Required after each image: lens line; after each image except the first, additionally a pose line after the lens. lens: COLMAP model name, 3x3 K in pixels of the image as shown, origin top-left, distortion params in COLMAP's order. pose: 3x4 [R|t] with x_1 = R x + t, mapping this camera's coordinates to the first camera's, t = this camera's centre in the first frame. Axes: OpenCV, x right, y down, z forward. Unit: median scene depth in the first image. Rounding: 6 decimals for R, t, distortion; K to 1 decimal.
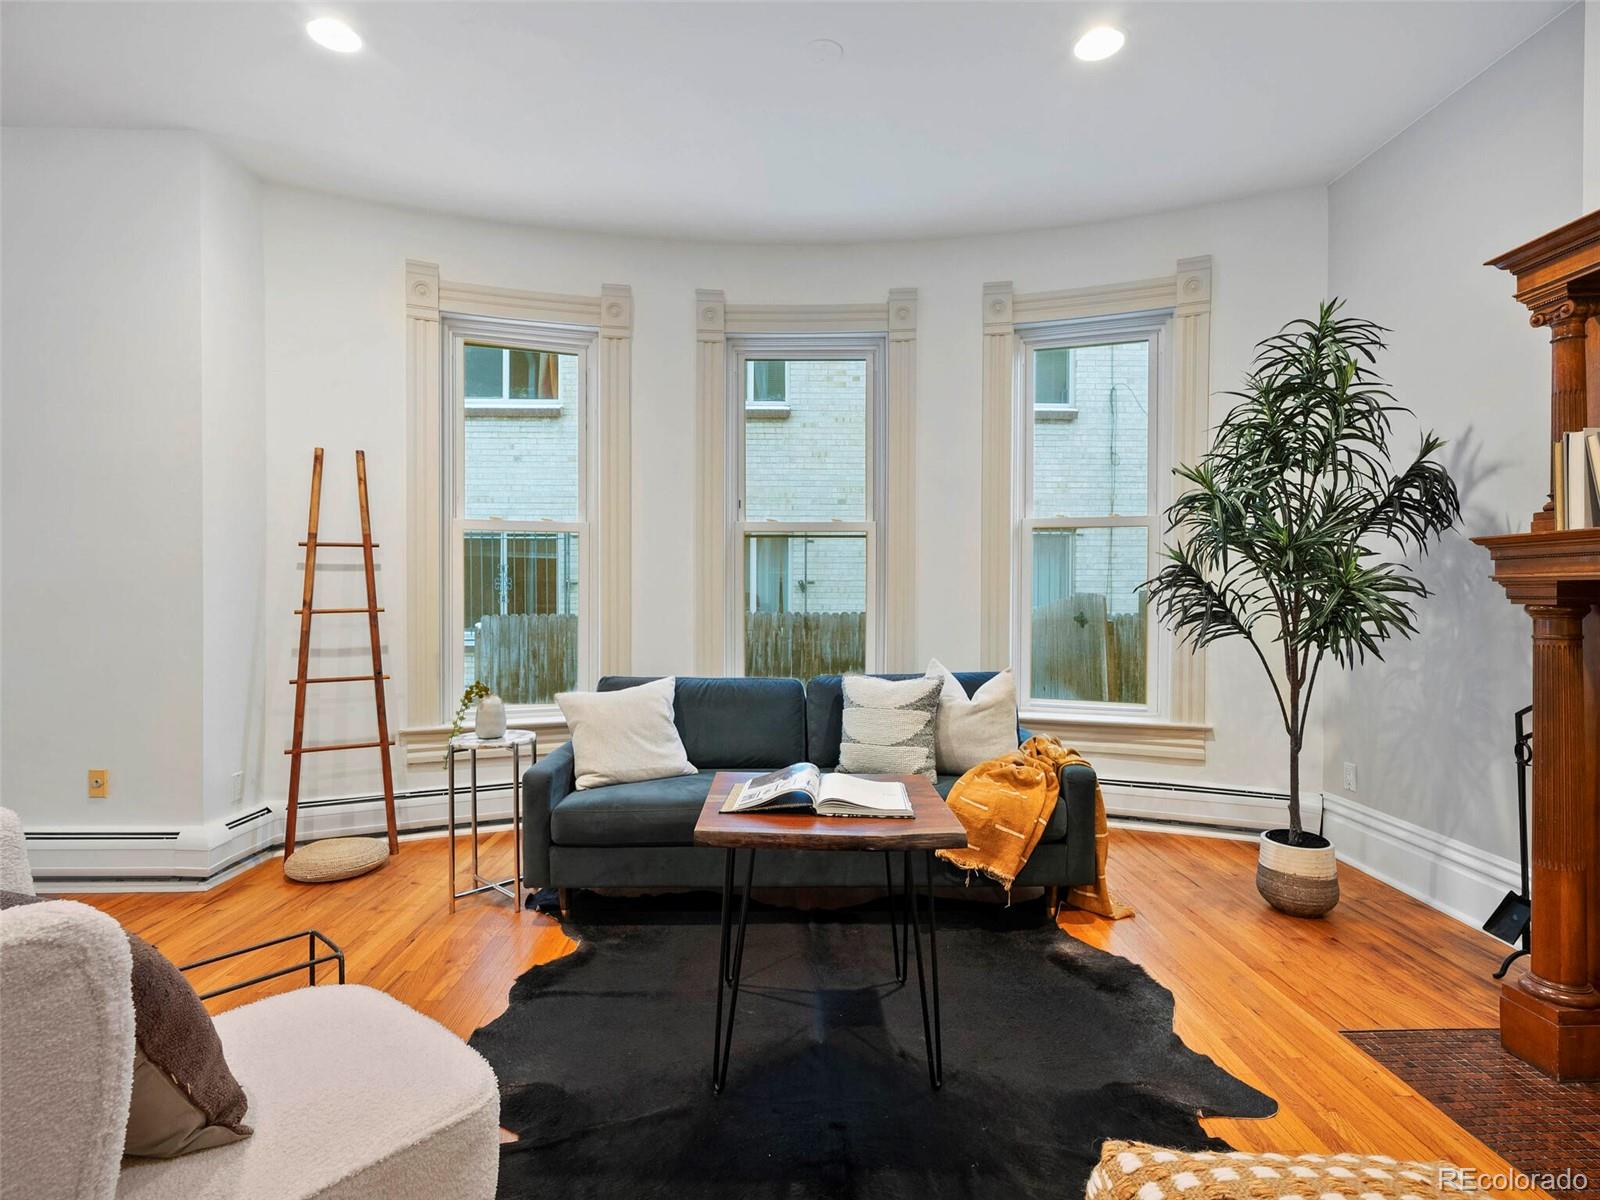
lens RADIAL K [[770.3, 0, 797.2], [0, 770.3, 595.9], [0, 0, 1]] dist [0.002368, -0.001681]
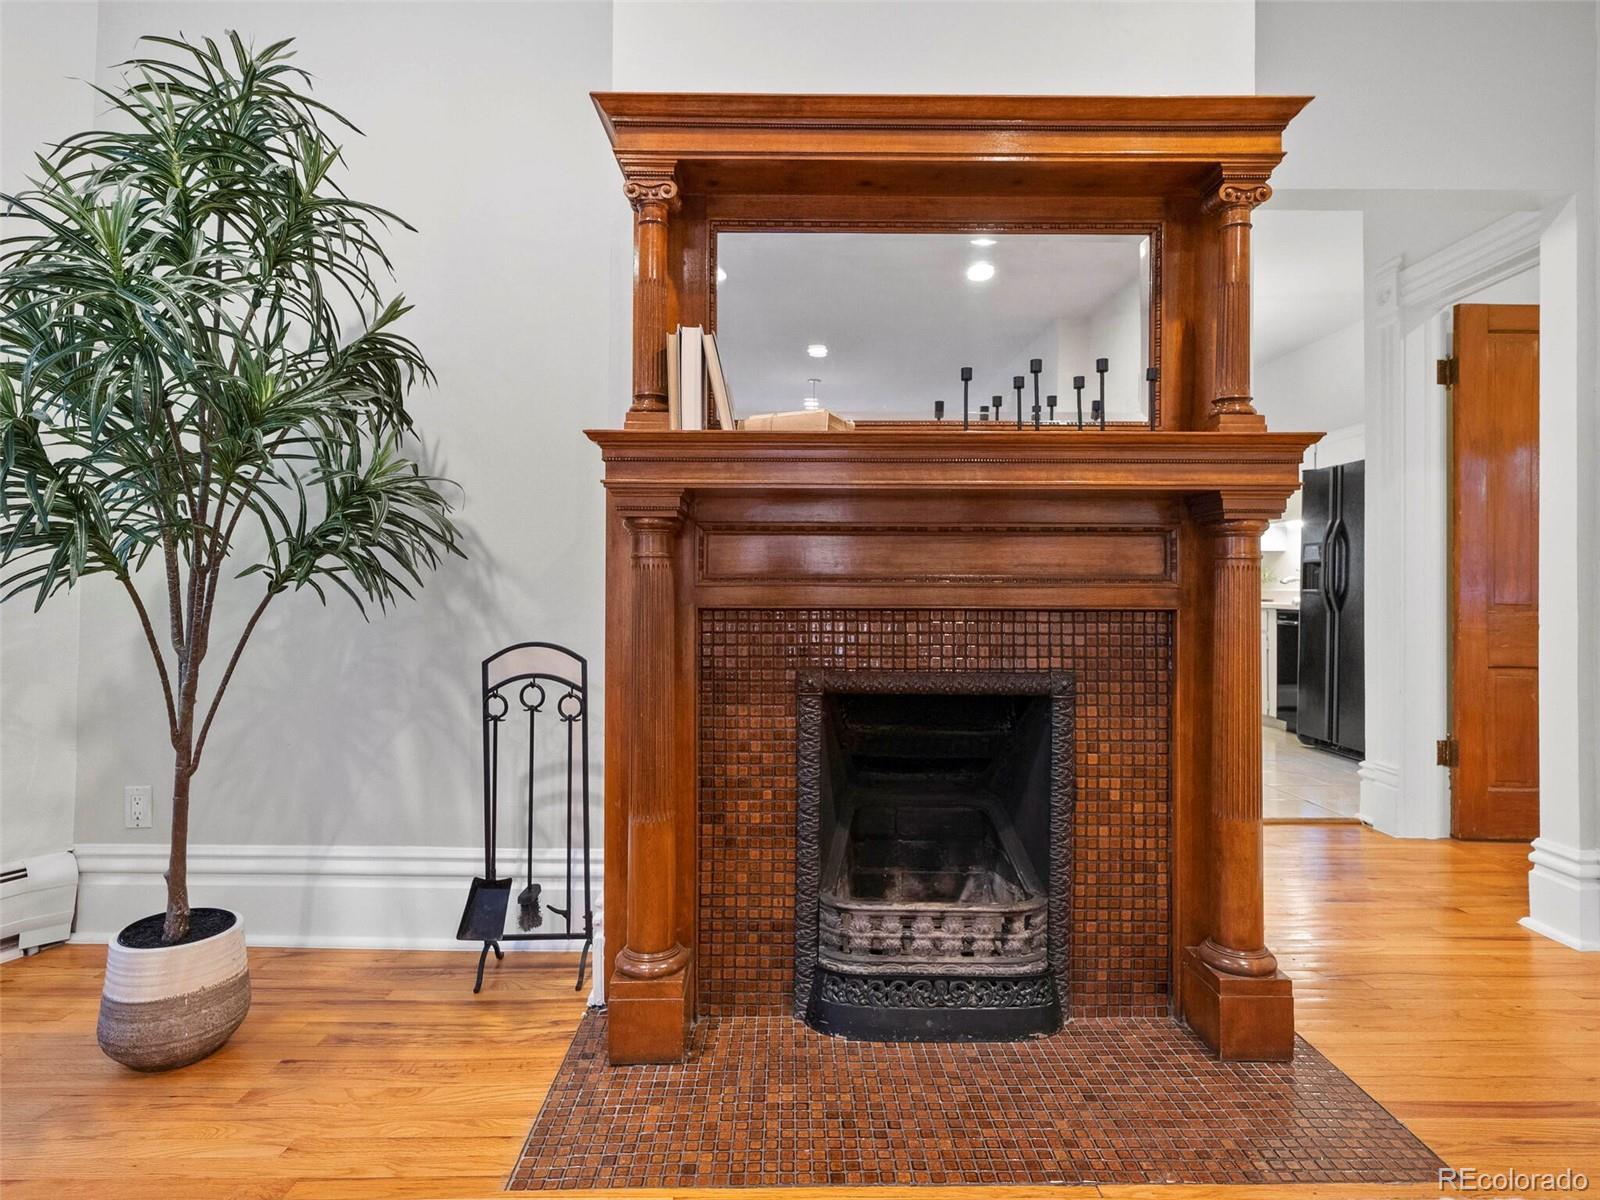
lens RADIAL K [[849.4, 0, 778.6], [0, 849.4, 577.3], [0, 0, 1]] dist [-0.002218, -0.000412]
pose [[0.009937, 0.015871, 0.999825, 0.014539], [-0.007838, 0.999845, -0.015793, 0.063400], [-0.999920, -0.007680, 0.010060, 0.585372]]
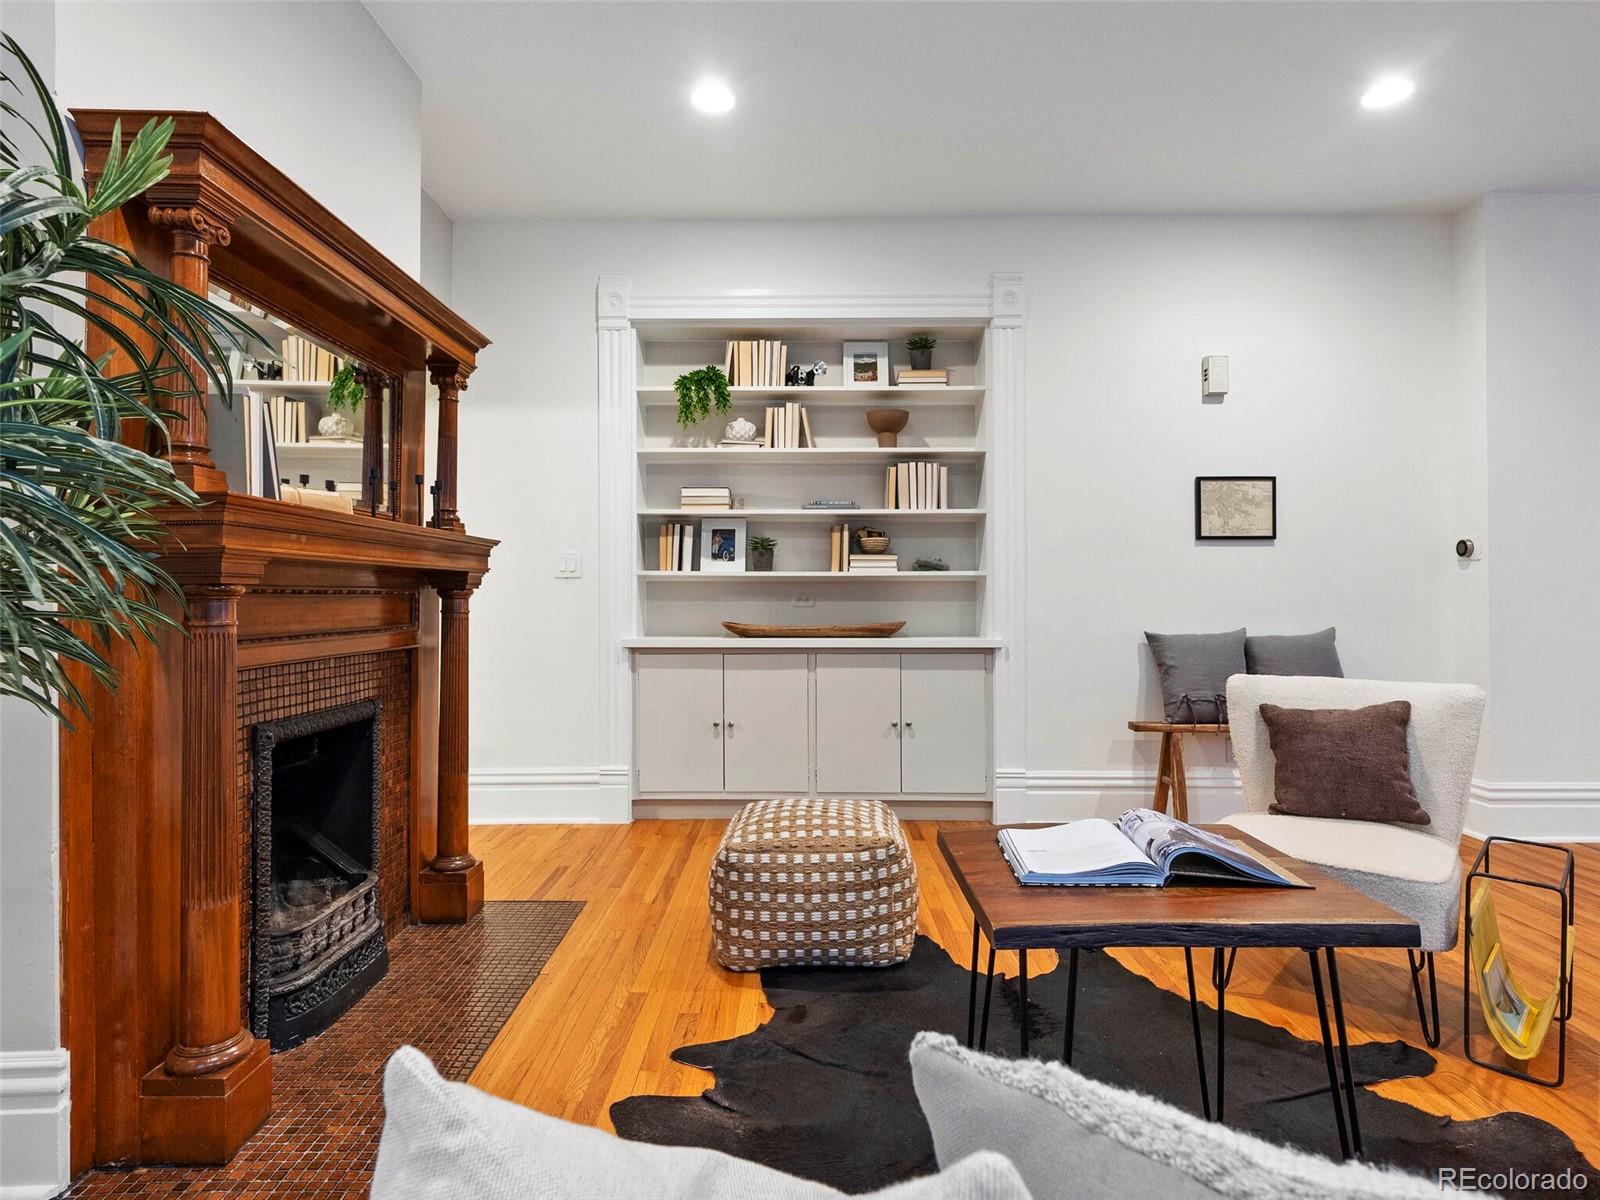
lens RADIAL K [[849.4, 0, 805.4], [0, 849.4, 604.7], [0, 0, 1]] dist [-0.002218, -0.000412]
pose [[-0.999658, 0.002449, 0.026022, 0.230363], [0.002552, 0.999989, 0.003907, 0.020770], [-0.026012, 0.003972, -0.999654, 1.311072]]
